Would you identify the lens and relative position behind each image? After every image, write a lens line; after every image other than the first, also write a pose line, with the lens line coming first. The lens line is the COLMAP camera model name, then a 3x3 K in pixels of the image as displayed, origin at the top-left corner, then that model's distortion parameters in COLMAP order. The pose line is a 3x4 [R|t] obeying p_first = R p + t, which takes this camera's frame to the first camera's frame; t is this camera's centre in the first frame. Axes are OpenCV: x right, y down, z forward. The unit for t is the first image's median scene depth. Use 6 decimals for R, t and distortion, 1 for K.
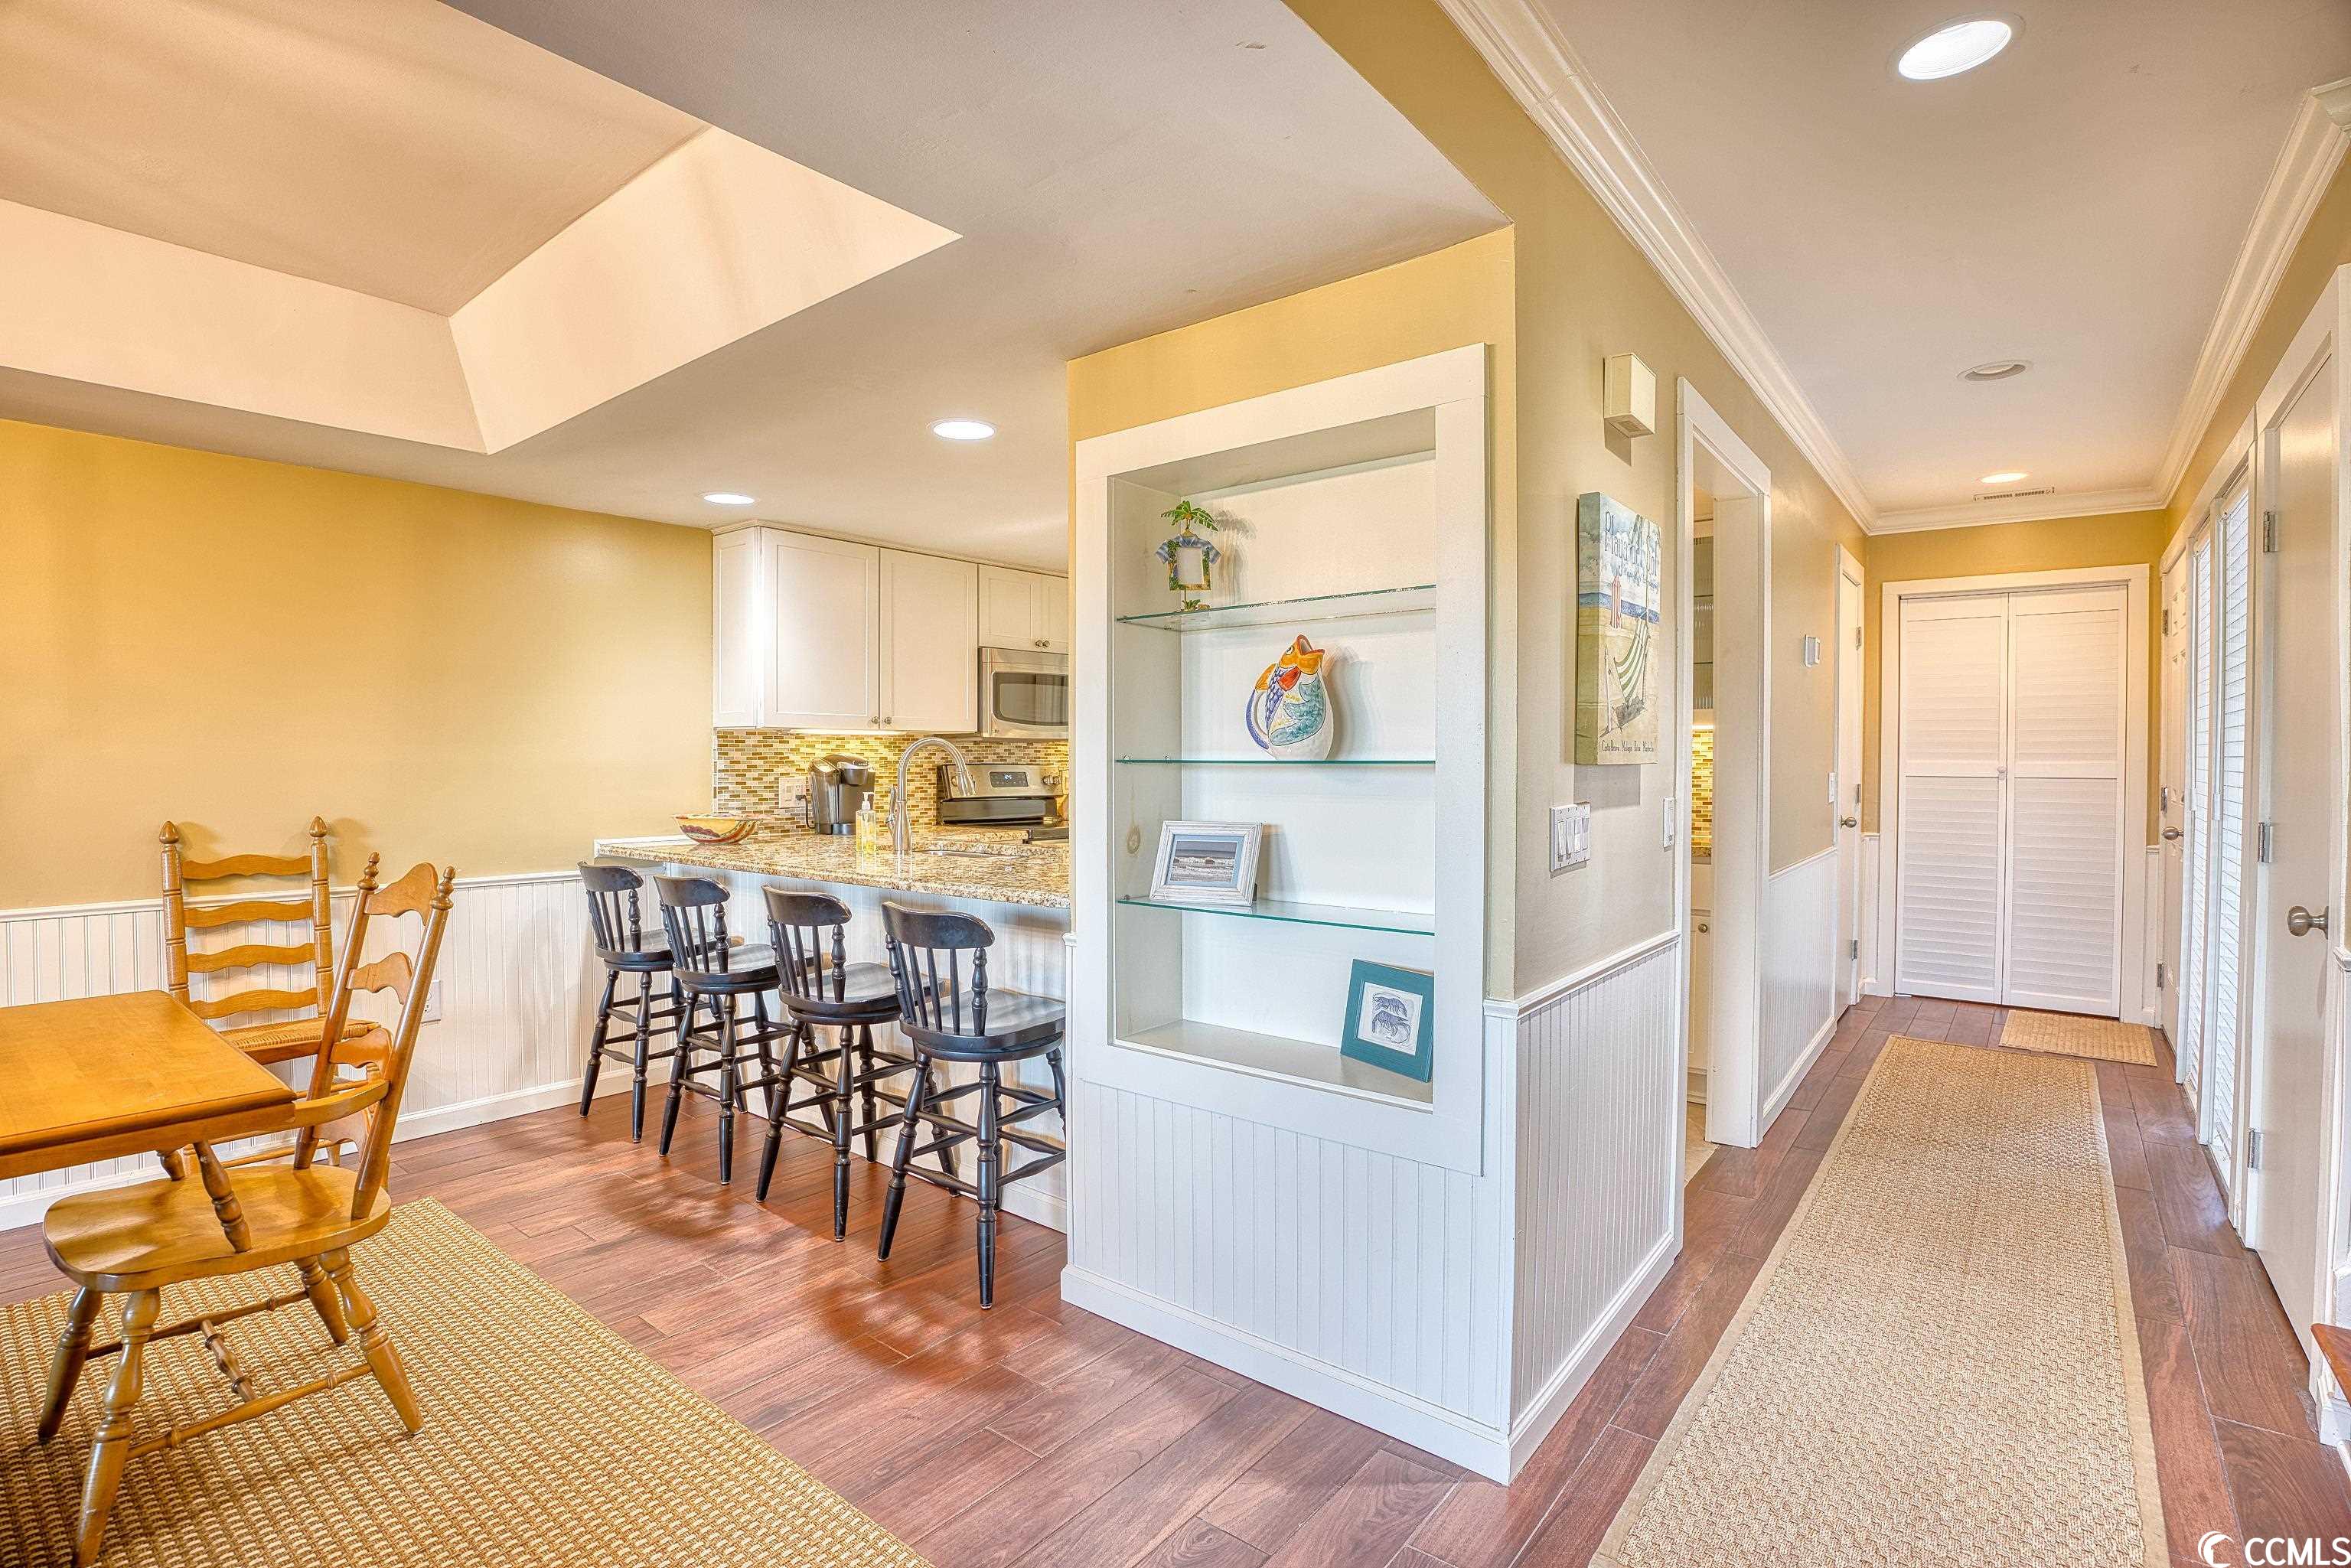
lens RADIAL K [[1103.2, 0, 1178.0], [0, 1103.2, 783.8], [0, 0, 1]] dist [-0.051332, 0.010326]
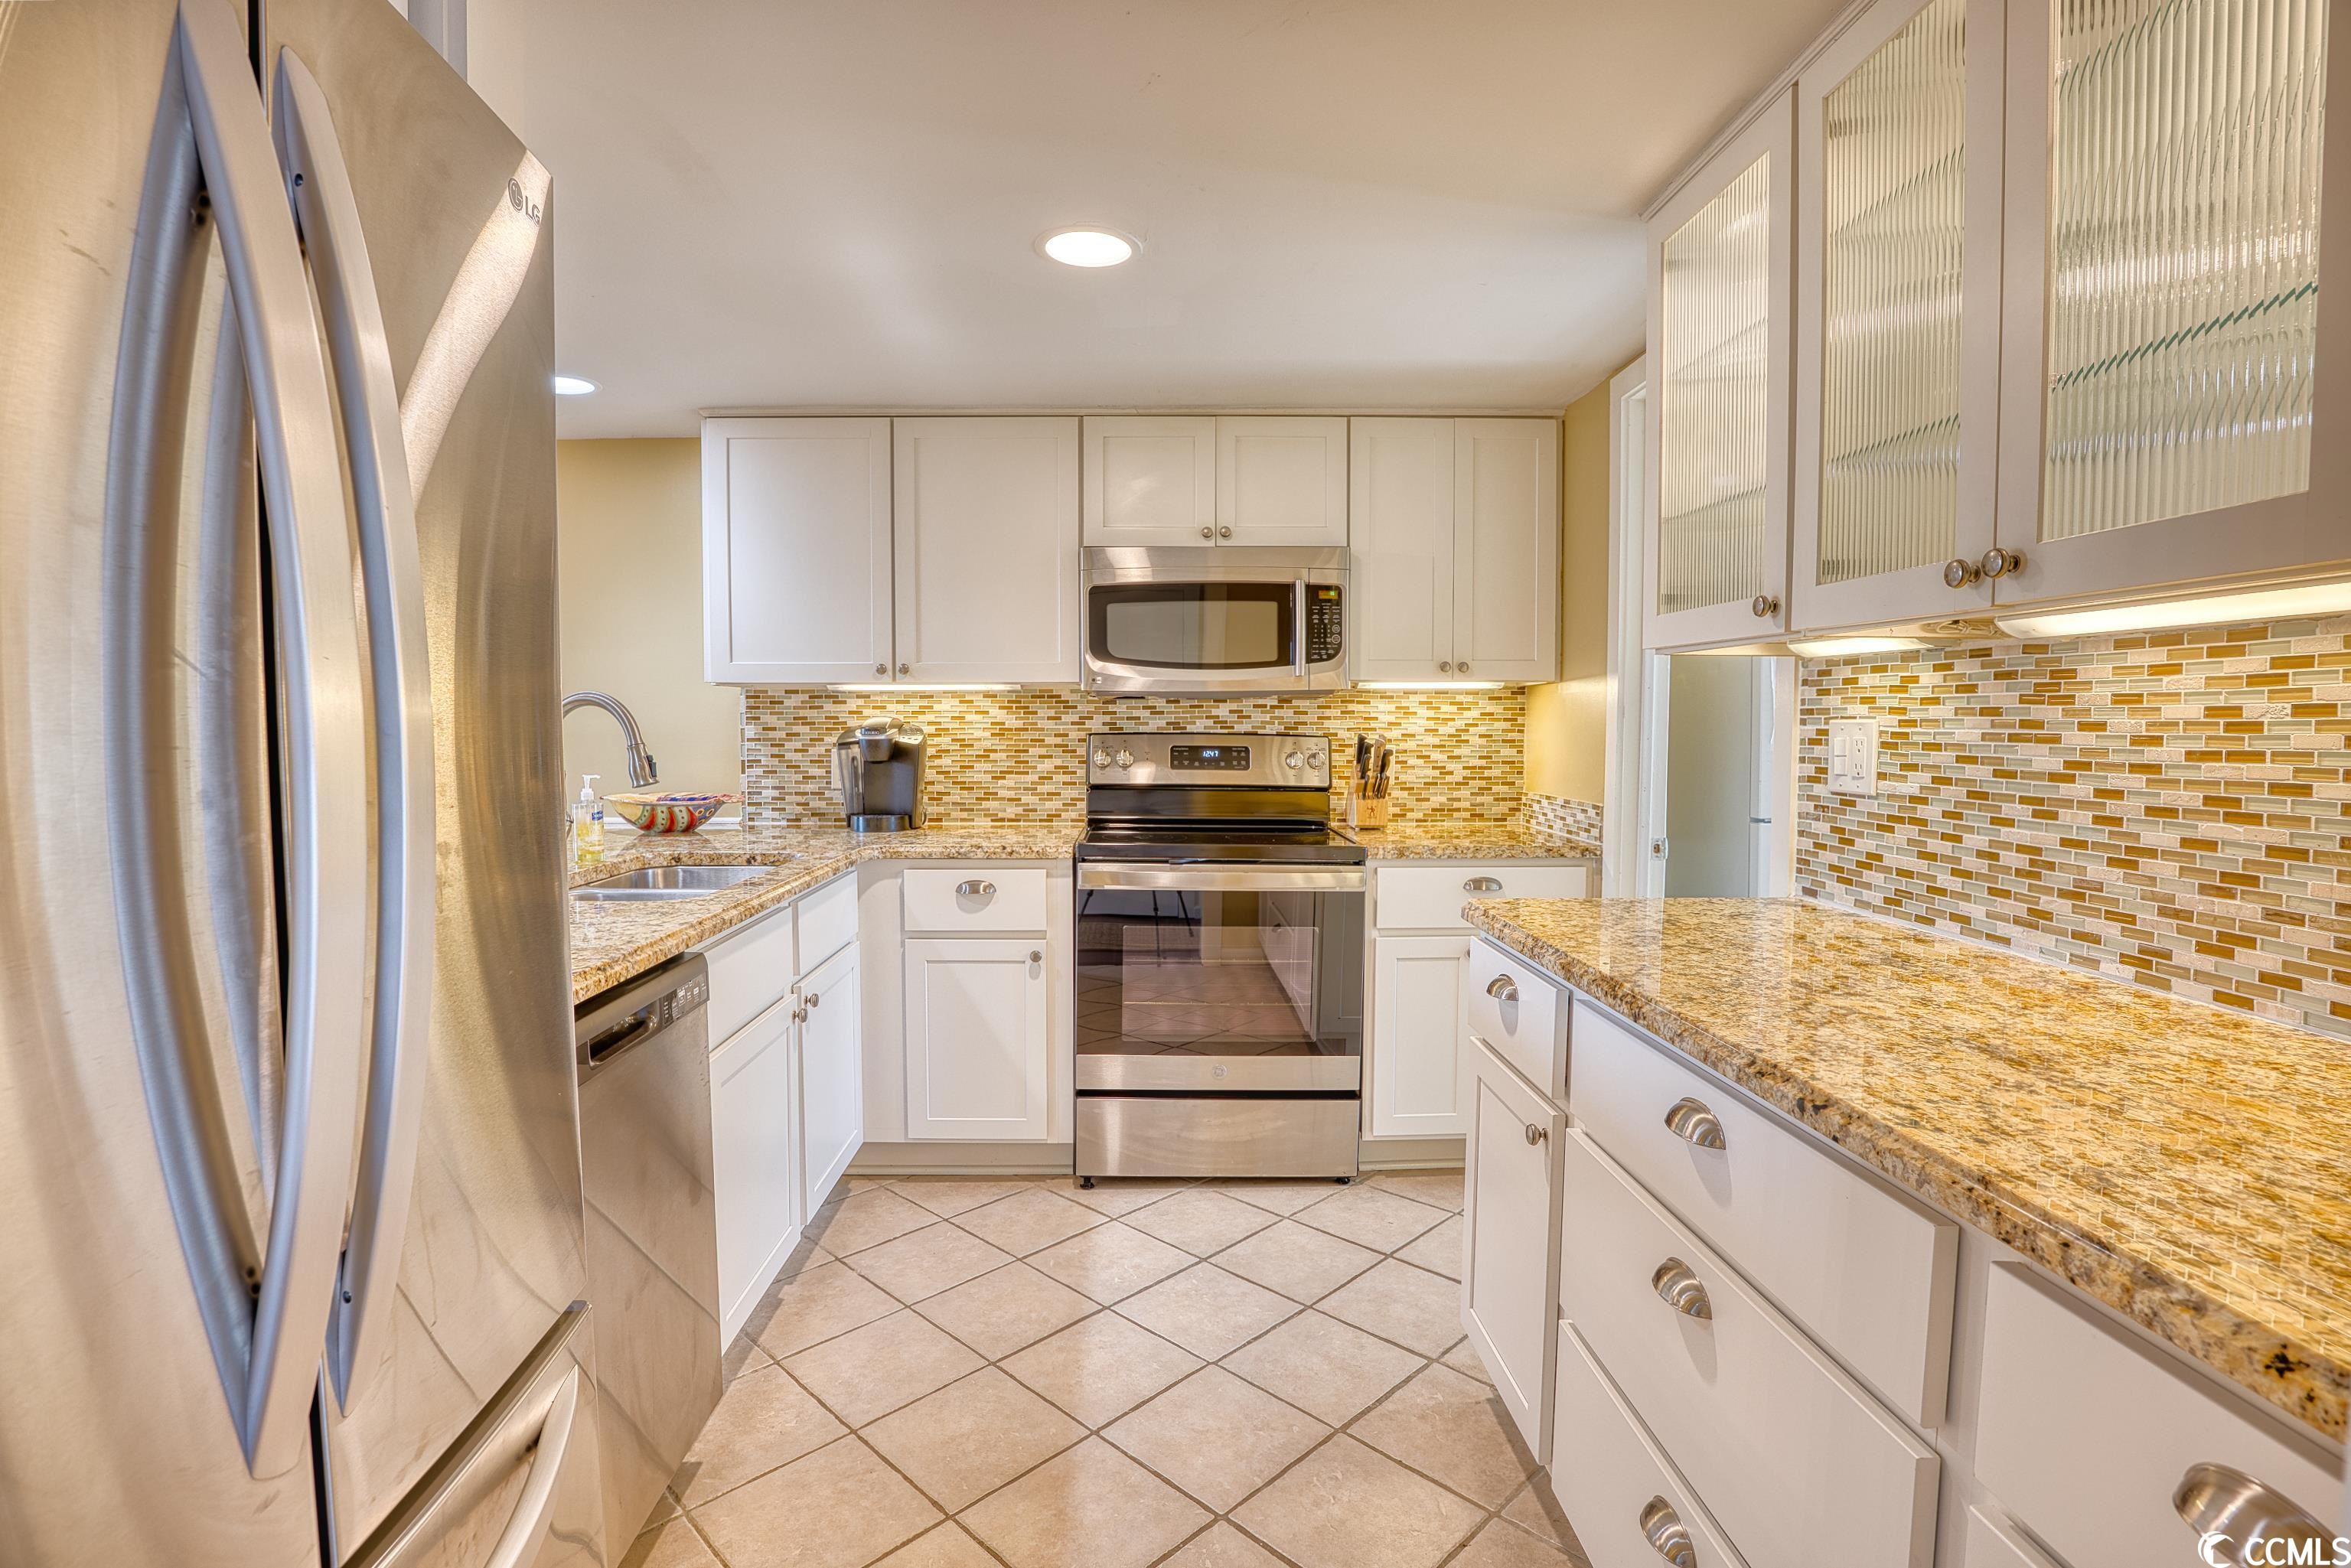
lens RADIAL K [[1103.2, 0, 1167.5], [0, 1103.2, 794.2], [0, 0, 1]] dist [-0.051332, 0.010326]
pose [[0.639388, 0.044696, -0.767584, 0.377459], [-0.018729, 0.998918, 0.042565, -0.011397], [0.768656, -0.012840, 0.639533, 0.691603]]
